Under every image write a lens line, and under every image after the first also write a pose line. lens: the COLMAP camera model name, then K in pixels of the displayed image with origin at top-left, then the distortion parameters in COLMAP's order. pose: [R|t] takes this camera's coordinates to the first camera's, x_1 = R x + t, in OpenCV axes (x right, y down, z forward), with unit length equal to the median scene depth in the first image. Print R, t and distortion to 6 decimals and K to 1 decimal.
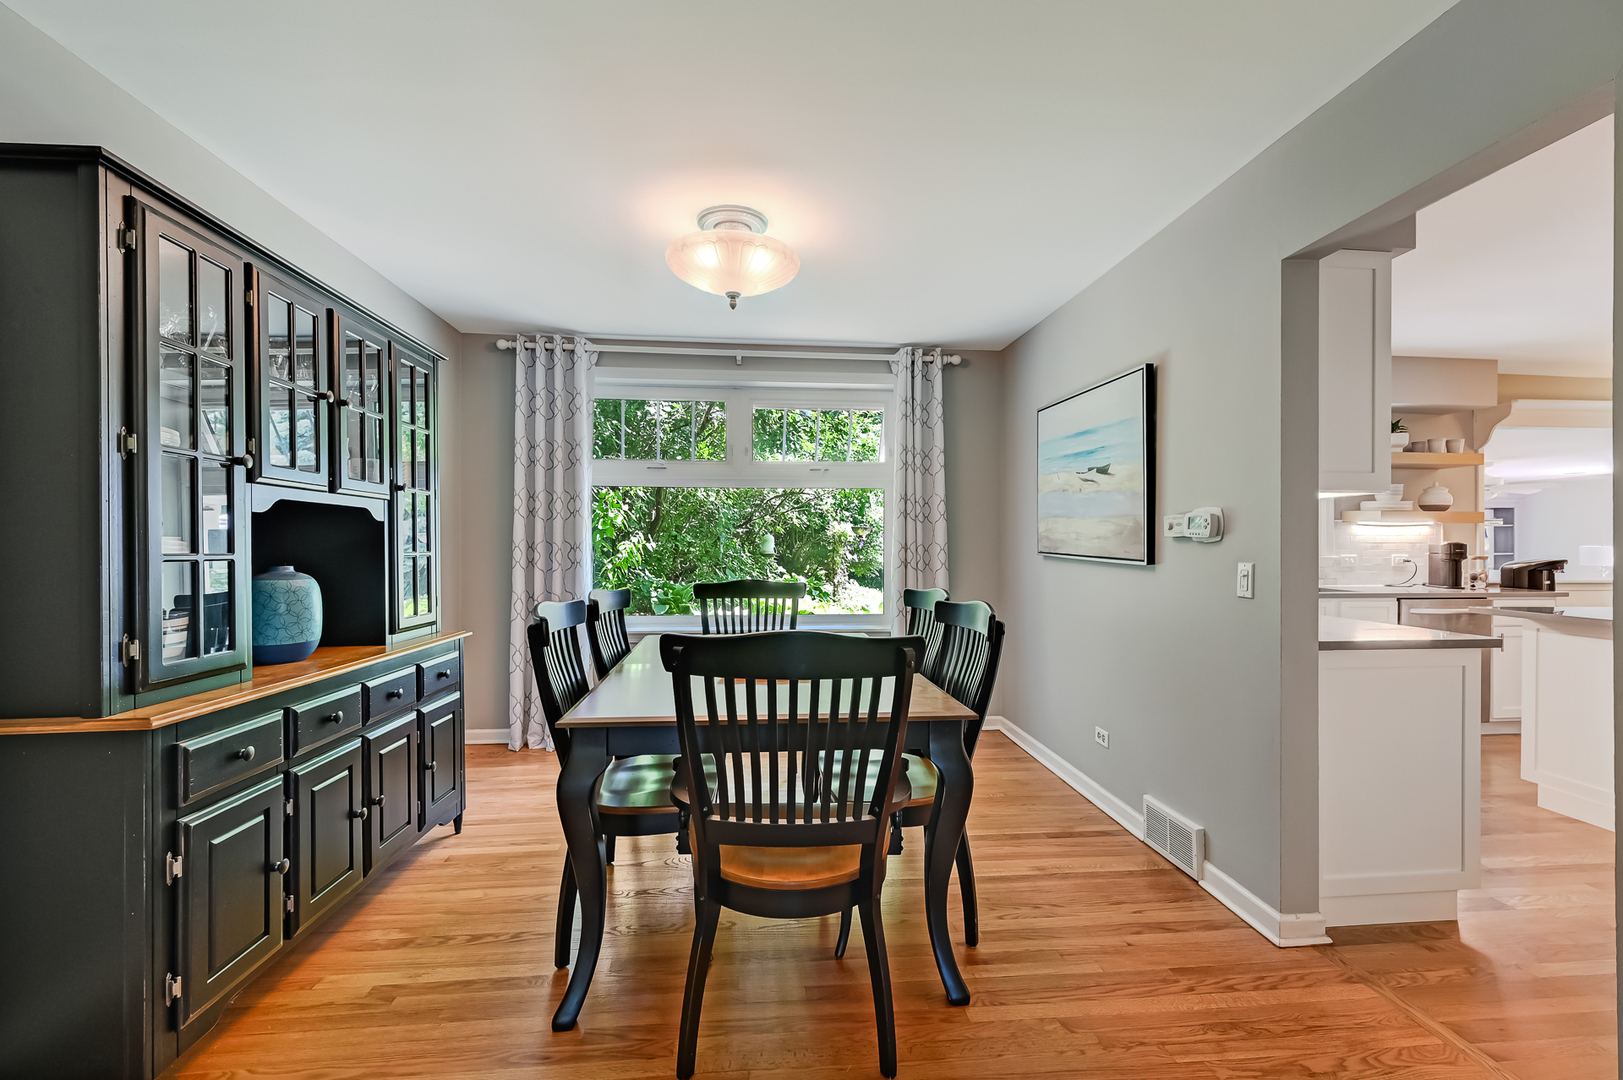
lens RADIAL K [[688.3, 0, 812.5], [0, 688.3, 544.9], [0, 0, 1]] dist [0.001299, 0.000407]
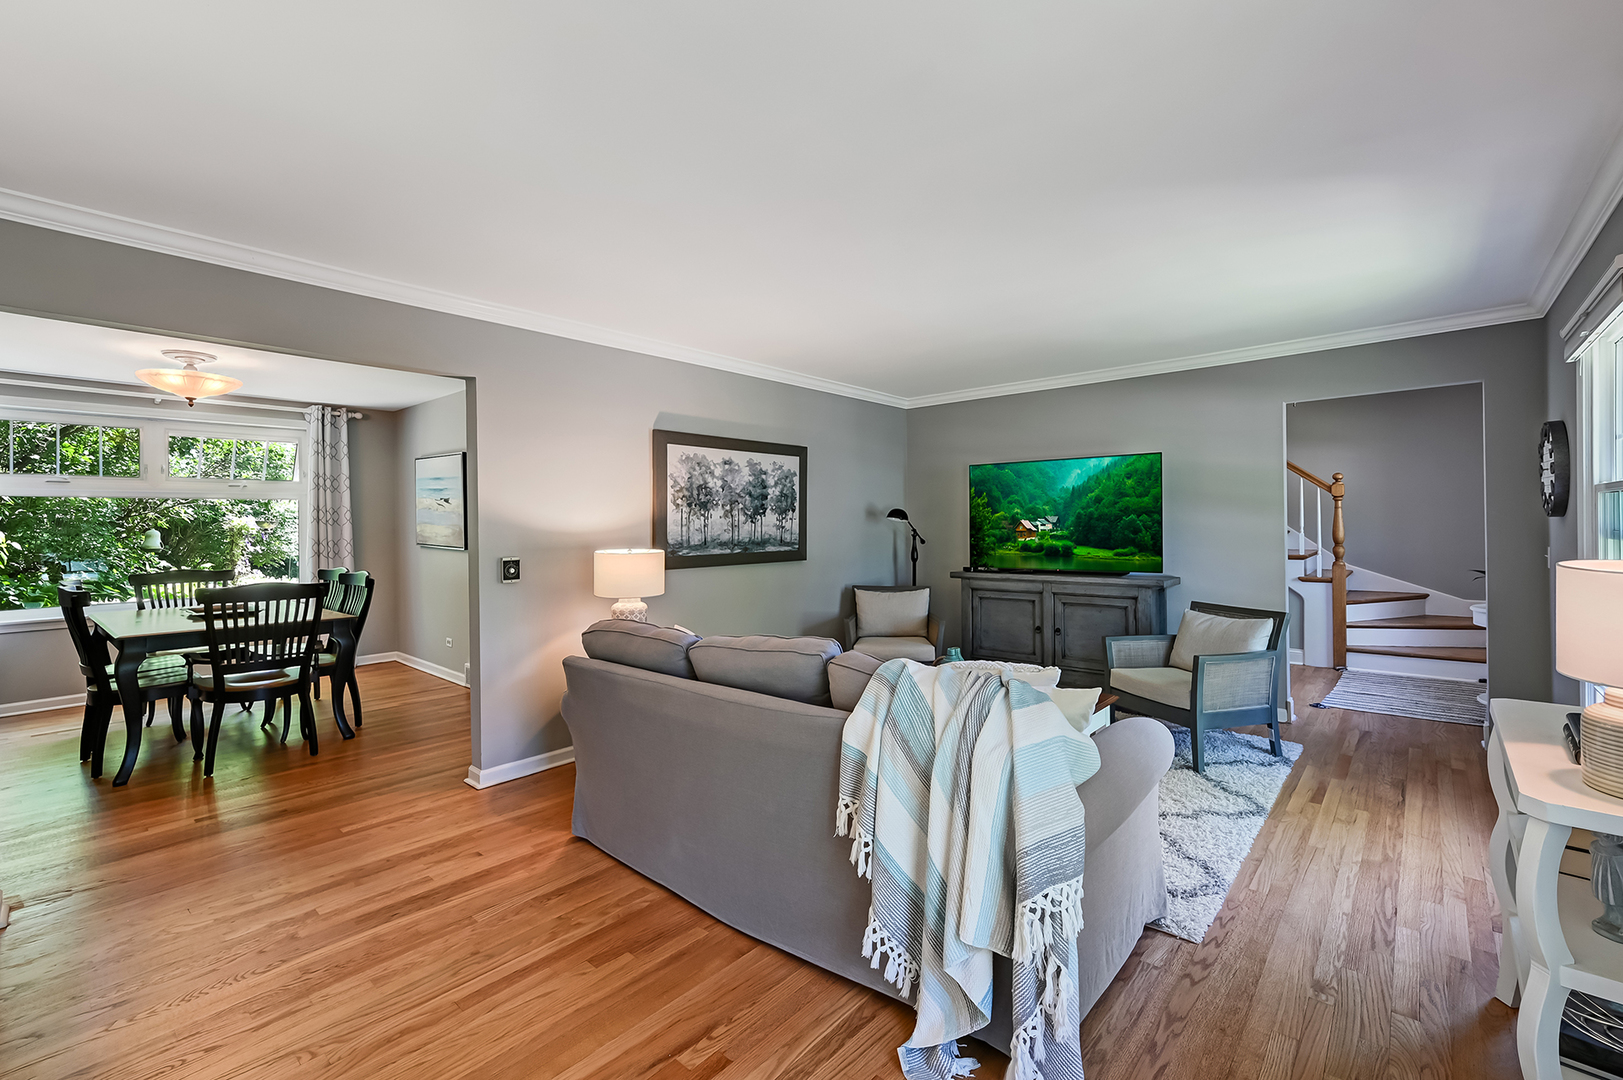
lens RADIAL K [[689.9, 0, 833.2], [0, 689.9, 520.5], [0, 0, 1]] dist [-0.000953, 0.000256]
pose [[0.711764, -0.008129, 0.702372, -0.112959], [0.012559, 0.999920, -0.001155, -0.027290], [-0.702306, 0.009643, 0.711810, -0.798599]]
